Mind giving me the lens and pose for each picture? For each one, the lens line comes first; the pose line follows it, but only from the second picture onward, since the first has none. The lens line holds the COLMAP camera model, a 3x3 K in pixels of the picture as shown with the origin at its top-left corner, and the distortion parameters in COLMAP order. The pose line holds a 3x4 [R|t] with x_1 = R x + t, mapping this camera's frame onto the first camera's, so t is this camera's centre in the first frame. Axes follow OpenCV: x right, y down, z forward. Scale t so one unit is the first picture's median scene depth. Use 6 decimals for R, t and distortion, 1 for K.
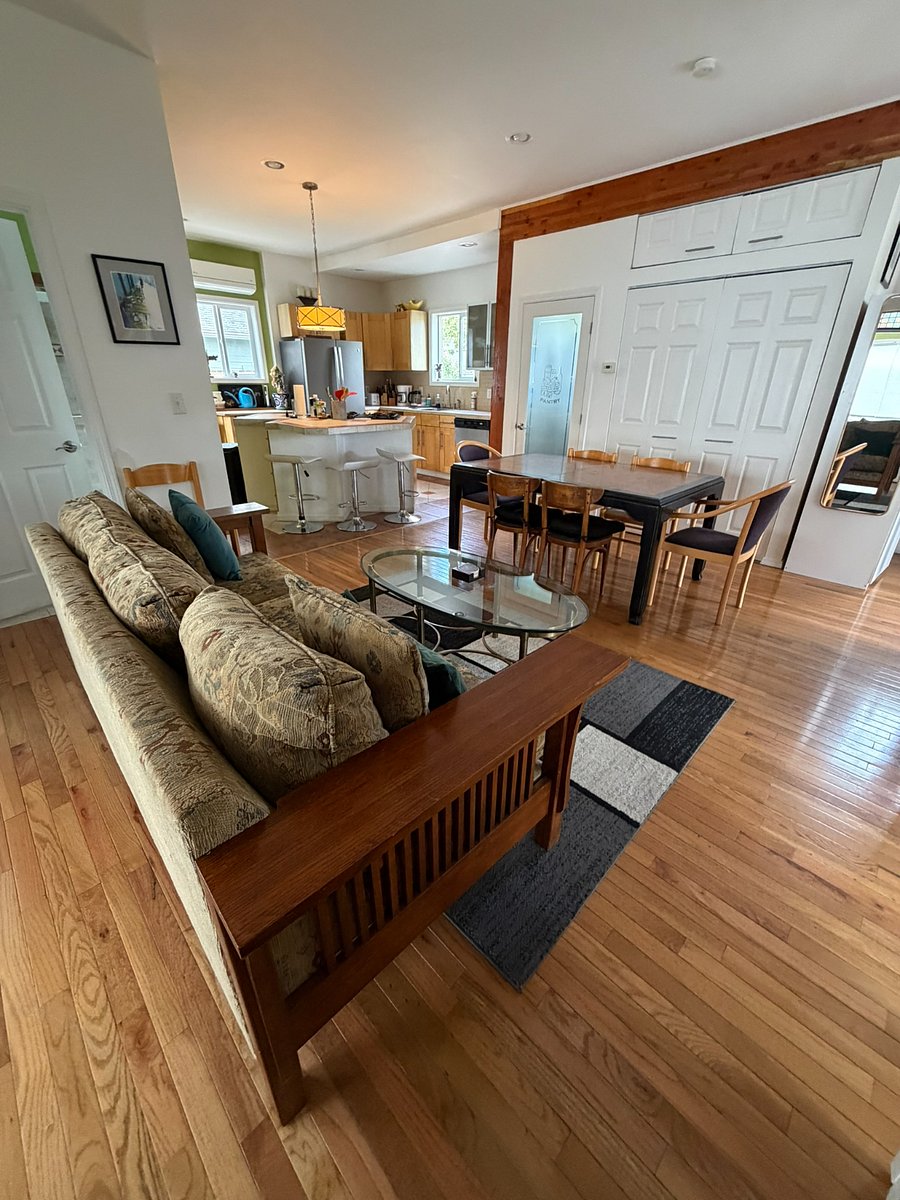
lens RADIAL K [[478.6, 0, 450.7], [0, 478.6, 596.9], [0, 0, 1]] dist [-0.000071, 0.000143]
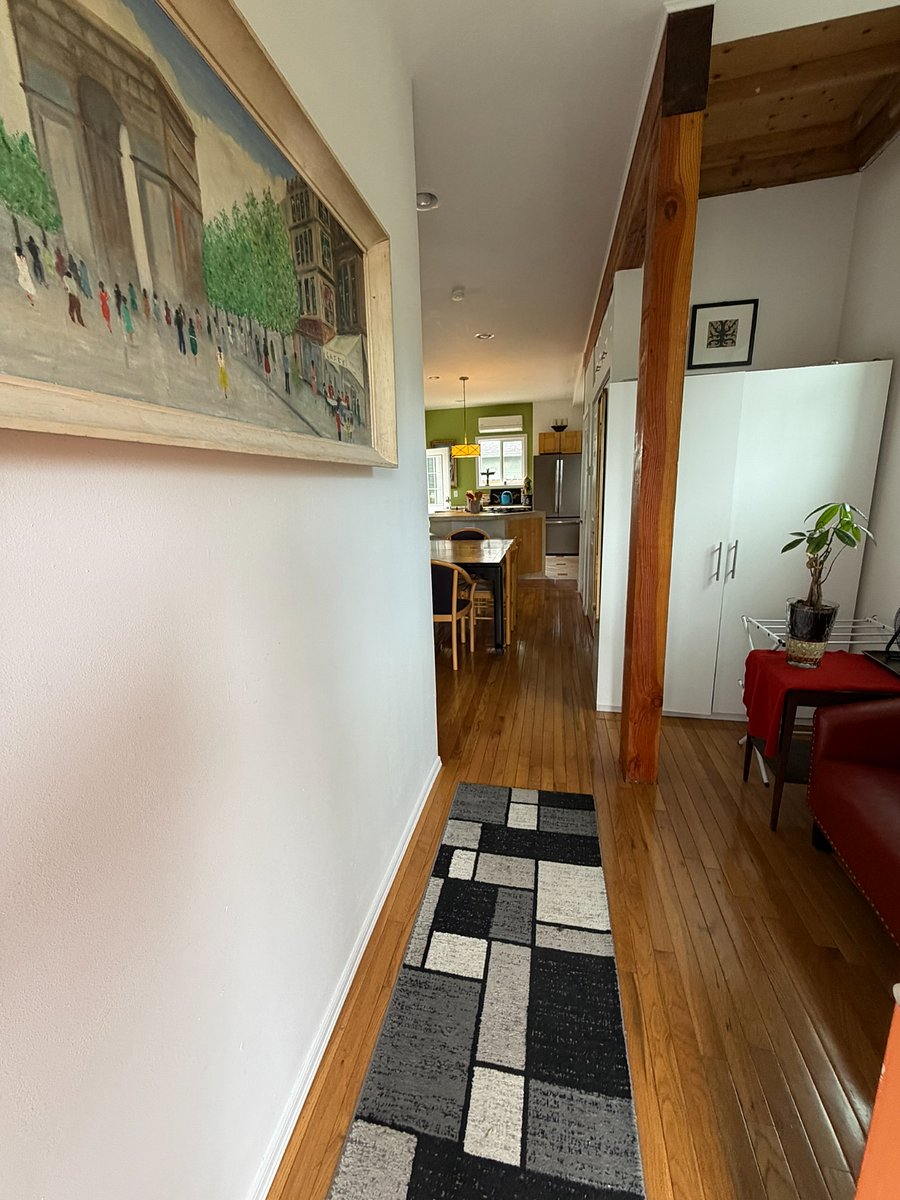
lens RADIAL K [[478.6, 0, 450.7], [0, 478.6, 596.9], [0, 0, 1]] dist [-0.000071, 0.000143]
pose [[0.542392, 0.160775, -0.824598, 1.025273], [-0.309180, 0.950834, -0.017980, -0.082625], [0.781165, 0.264702, 0.565433, 0.200155]]
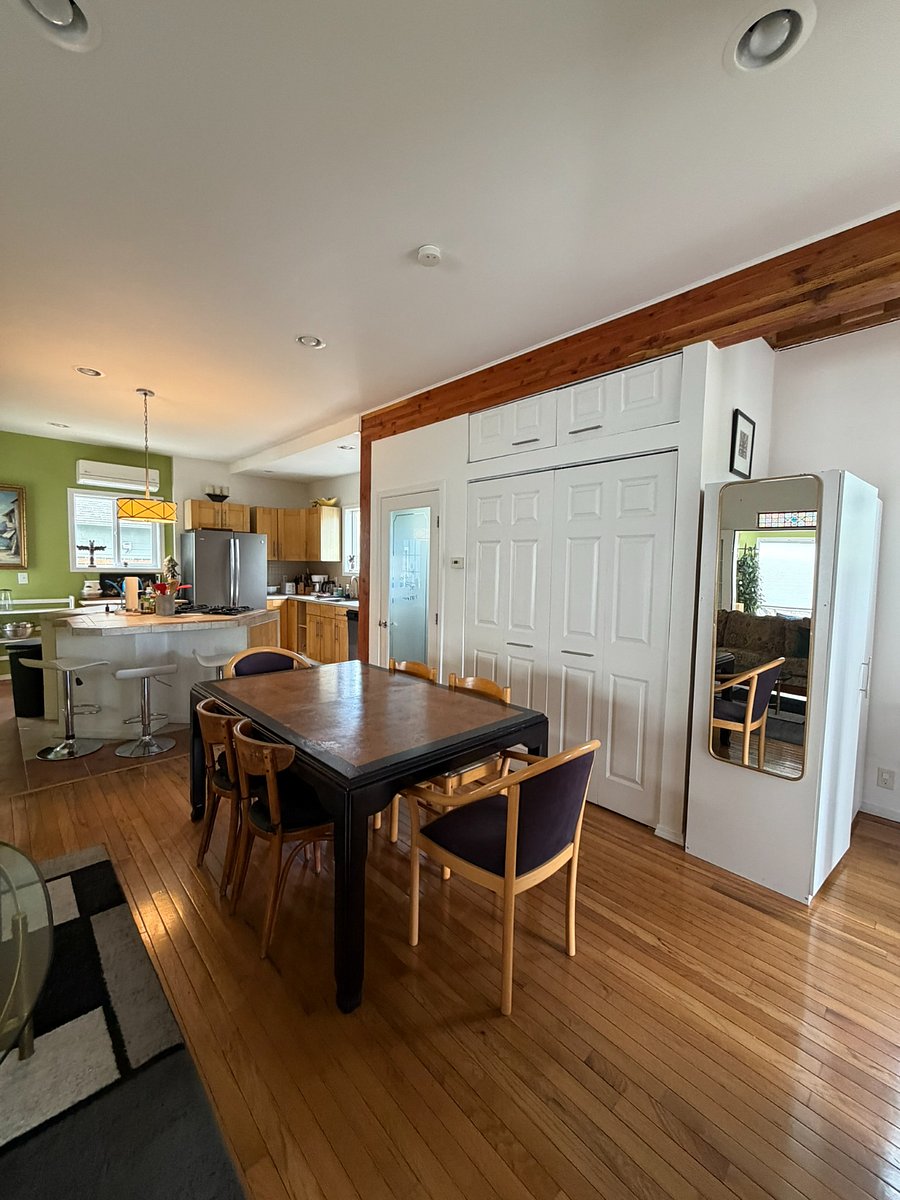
lens RADIAL K [[478.6, 0, 450.7], [0, 478.6, 596.9], [0, 0, 1]] dist [-0.000071, 0.000143]
pose [[0.999514, 0.010229, -0.029437, 0.320581], [-0.019997, 0.934995, -0.354096, -0.115272], [0.023902, 0.354512, 0.934746, 0.216485]]
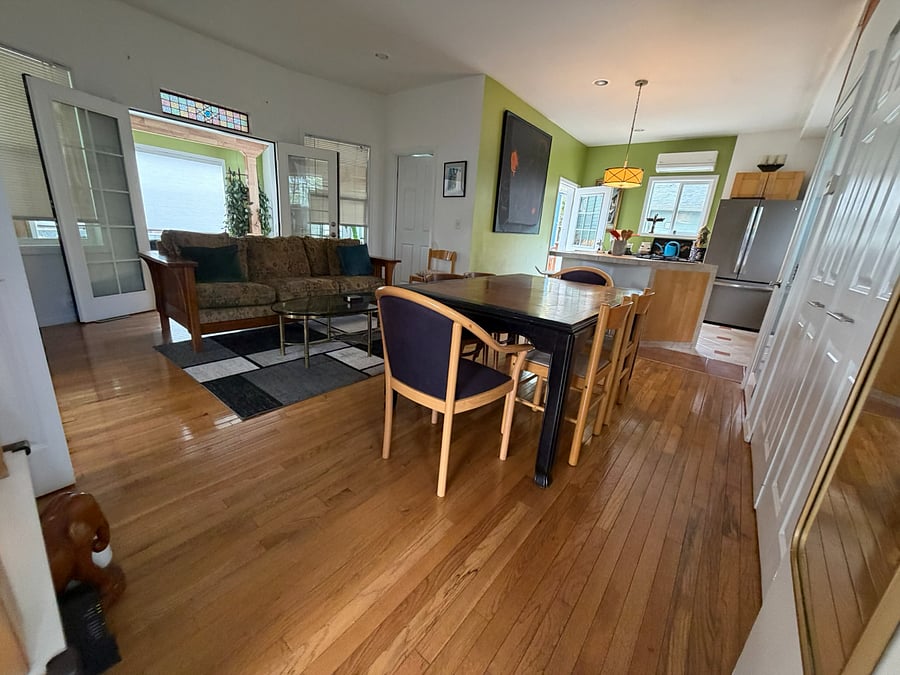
lens RADIAL K [[357.8, 0, 450.0], [0, 357.8, 337.5], [0, 0, 1]] dist [-0.000667, -0.000214]
pose [[0.109875, 0.279805, -0.953749, 0.680520], [-0.477937, 0.856218, 0.196132, -0.177822], [0.871495, 0.434282, 0.227806, 0.547176]]
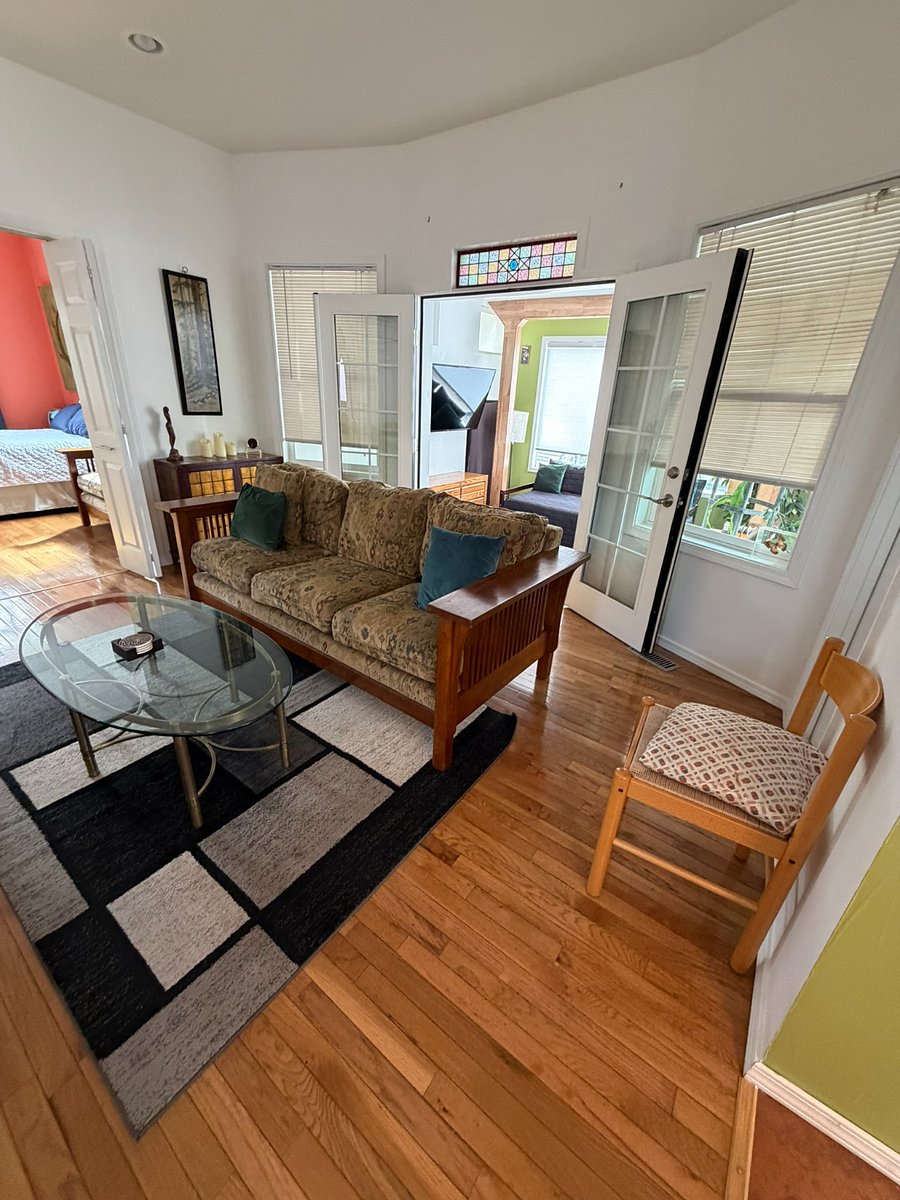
lens RADIAL K [[478.6, 0, 450.7], [0, 478.6, 596.9], [0, 0, 1]] dist [-0.000071, 0.000143]
pose [[-0.986715, 0.008875, -0.162215, -0.168849], [-0.115391, 0.664578, 0.738255, -0.365296], [0.114357, 0.747166, -0.654725, 0.763744]]
